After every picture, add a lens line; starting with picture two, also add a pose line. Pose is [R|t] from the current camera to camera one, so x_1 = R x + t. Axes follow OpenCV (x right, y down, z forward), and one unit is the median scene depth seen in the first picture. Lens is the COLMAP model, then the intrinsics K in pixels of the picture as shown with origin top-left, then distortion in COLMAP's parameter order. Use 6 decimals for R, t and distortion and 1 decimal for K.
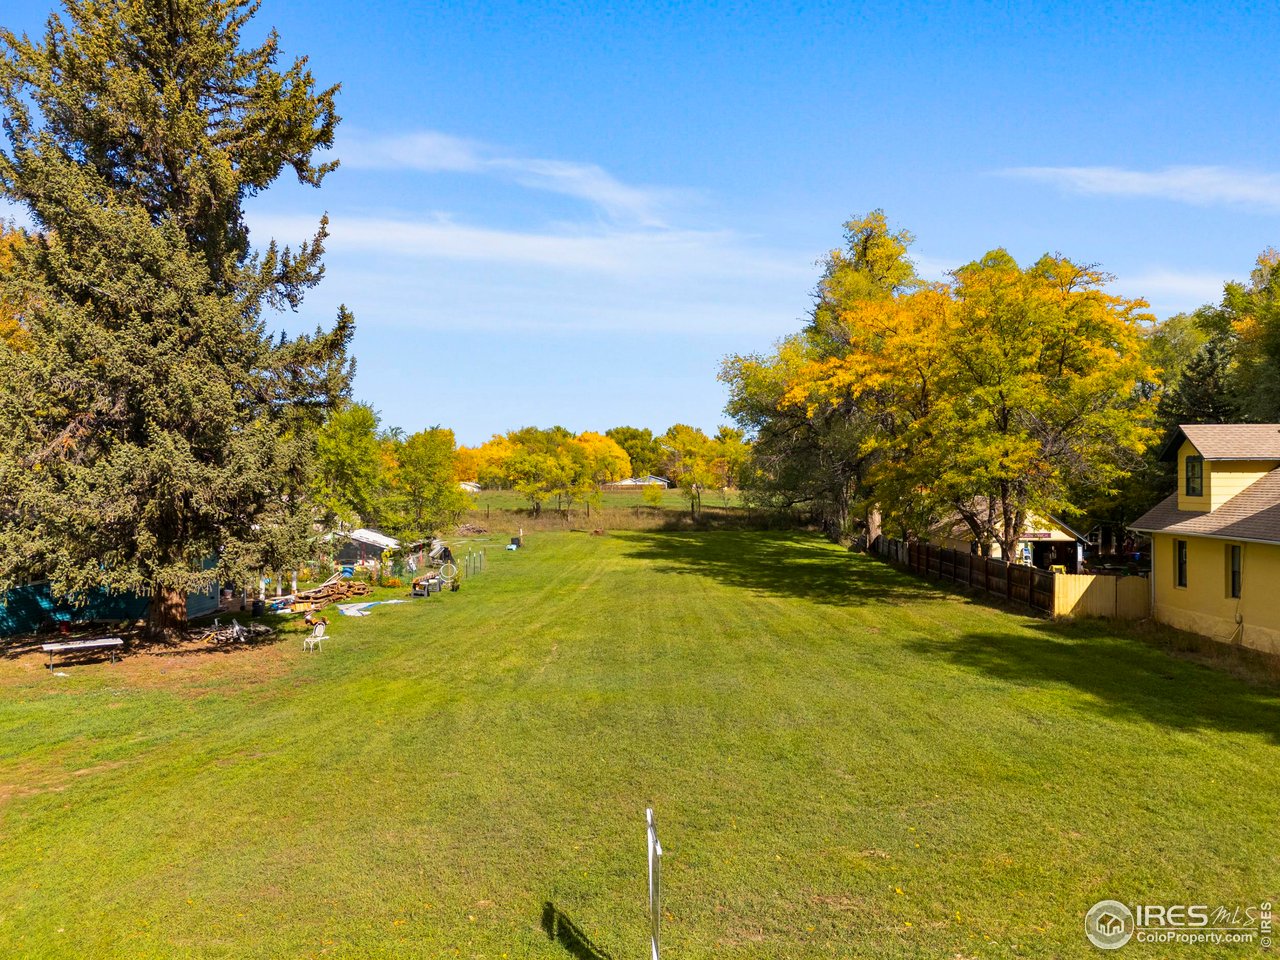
lens RADIAL K [[947.2, 0, 640.0], [0, 947.2, 480.0], [0, 0, 1]] dist [0.106262, -0.147574]
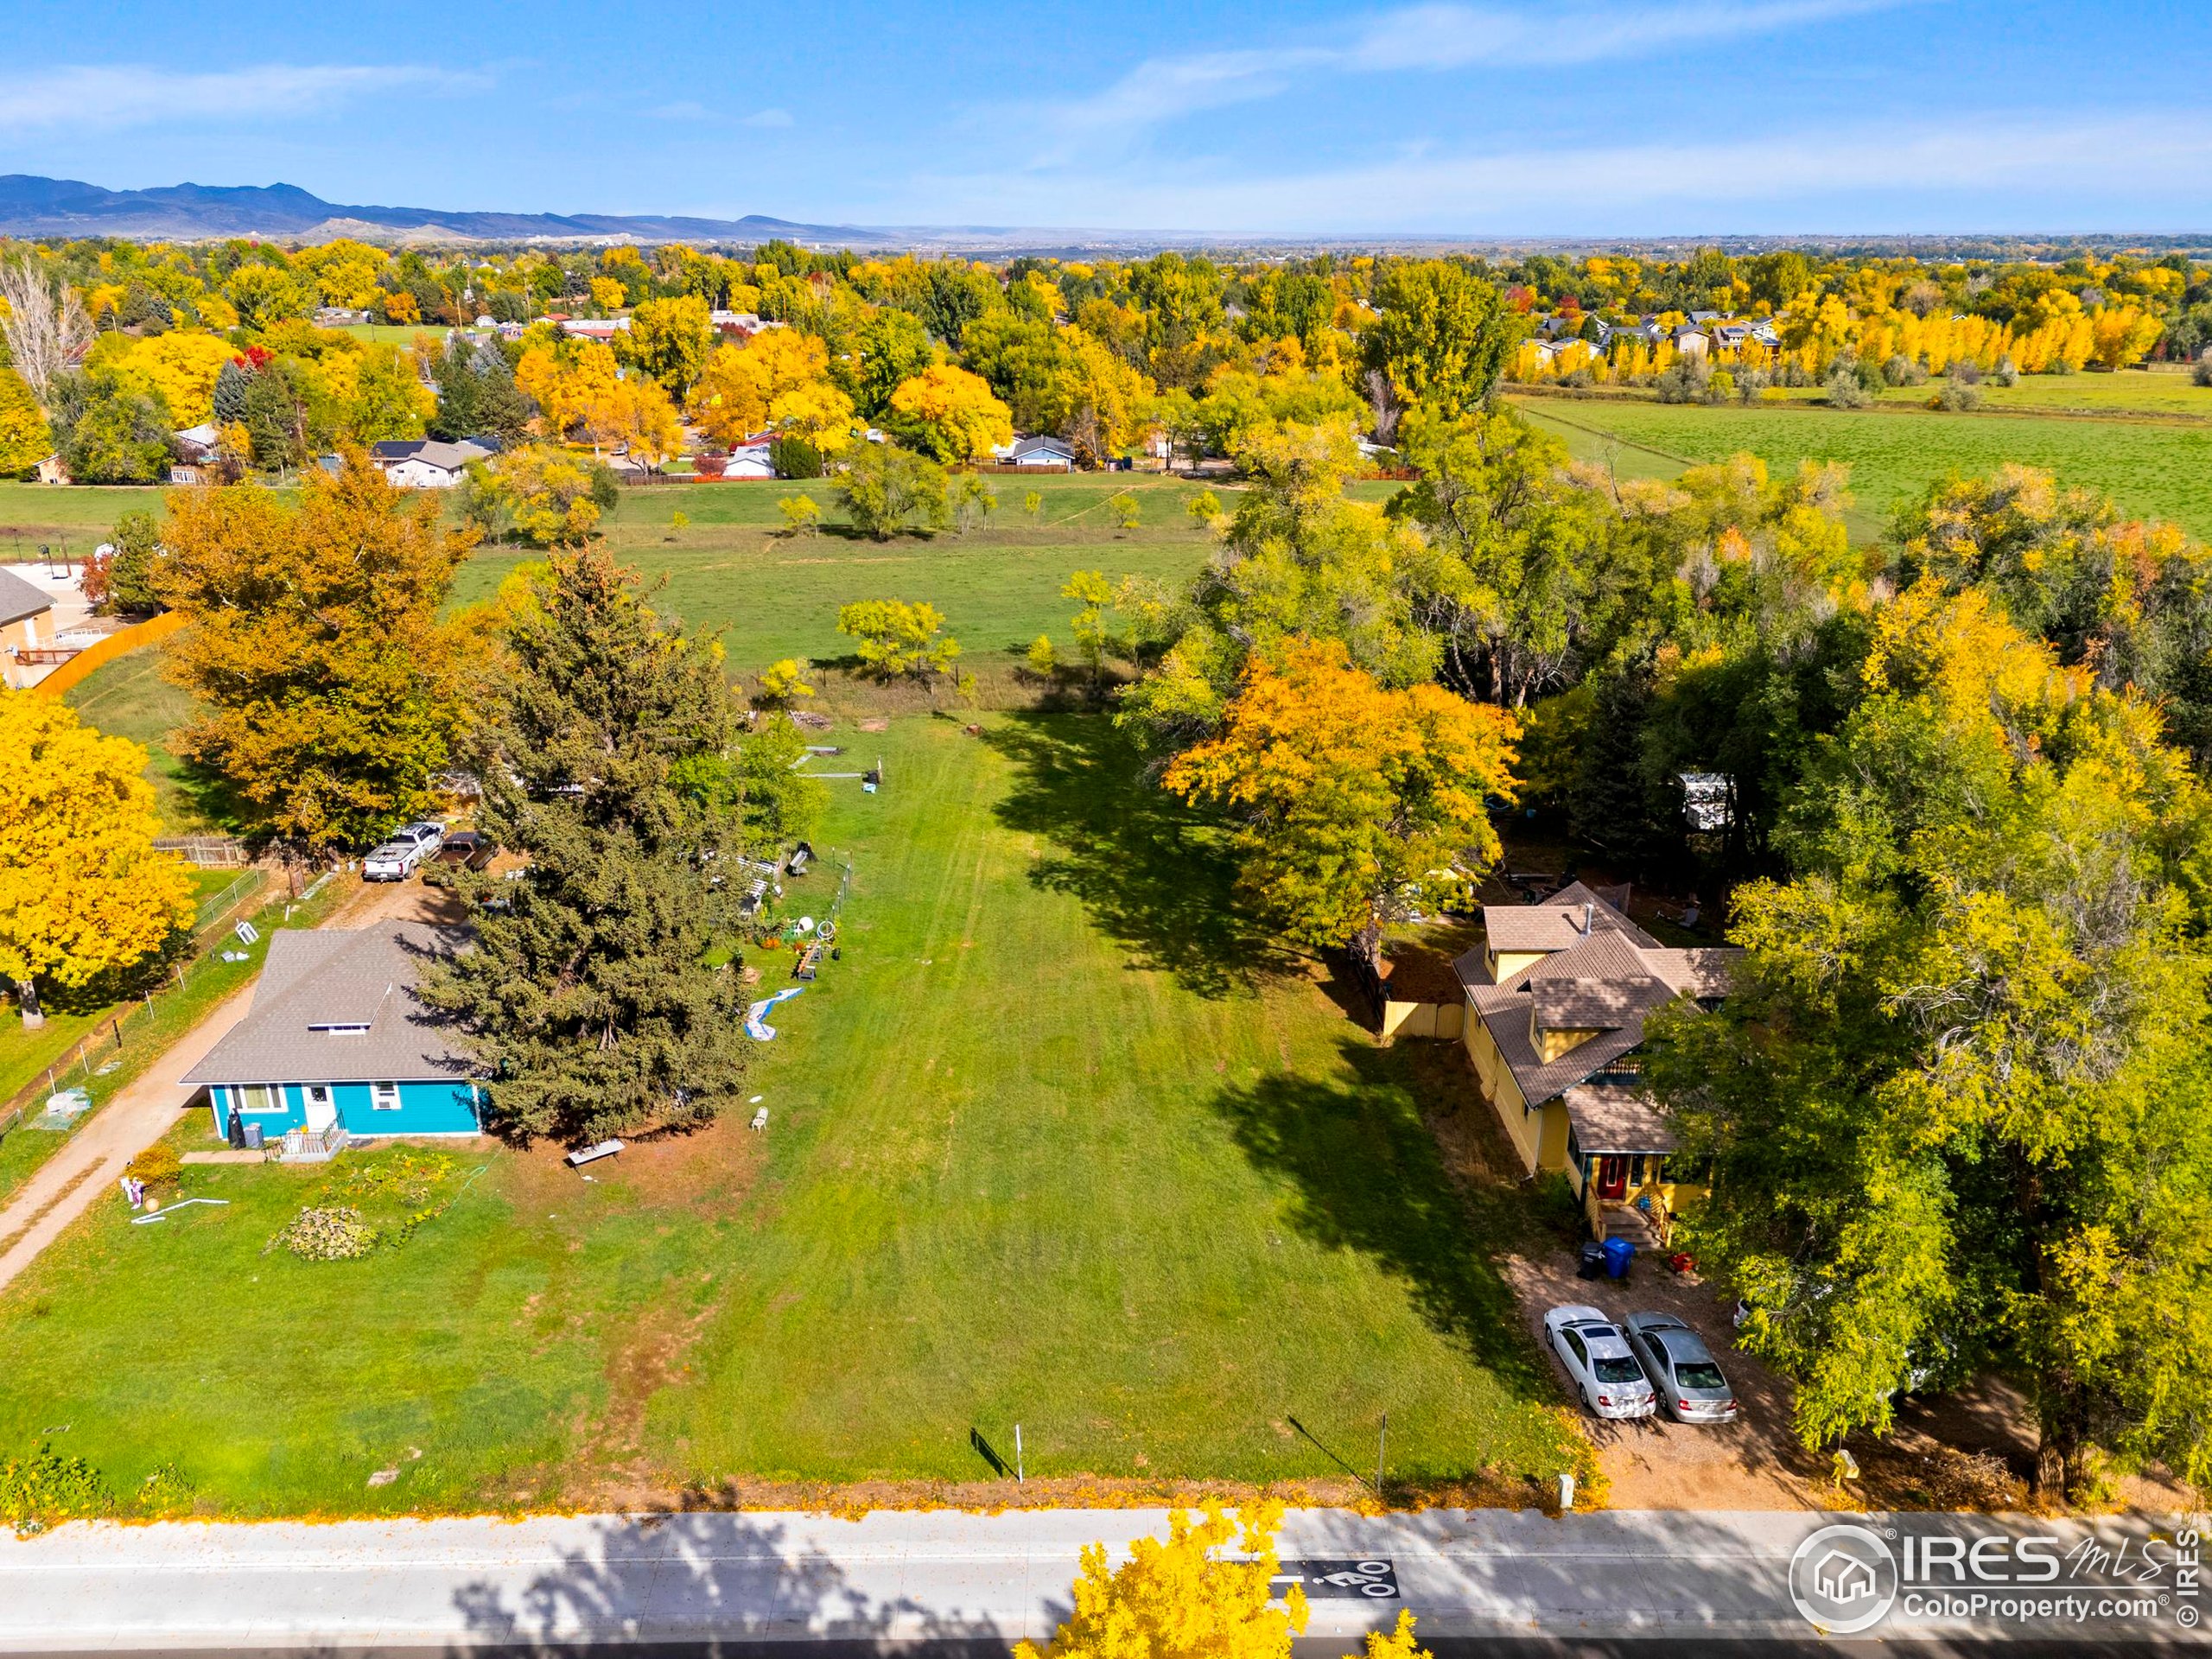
lens RADIAL K [[1641.4, 0, 1109.7], [0, 1641.4, 841.5], [0, 0, 1]] dist [0.098089, -0.101634]
pose [[0.999009, -0.013937, 0.042261, 0.008271], [-0.001048, 0.942052, 0.335466, -0.219965], [-0.044487, -0.335178, 0.941104, -0.226168]]
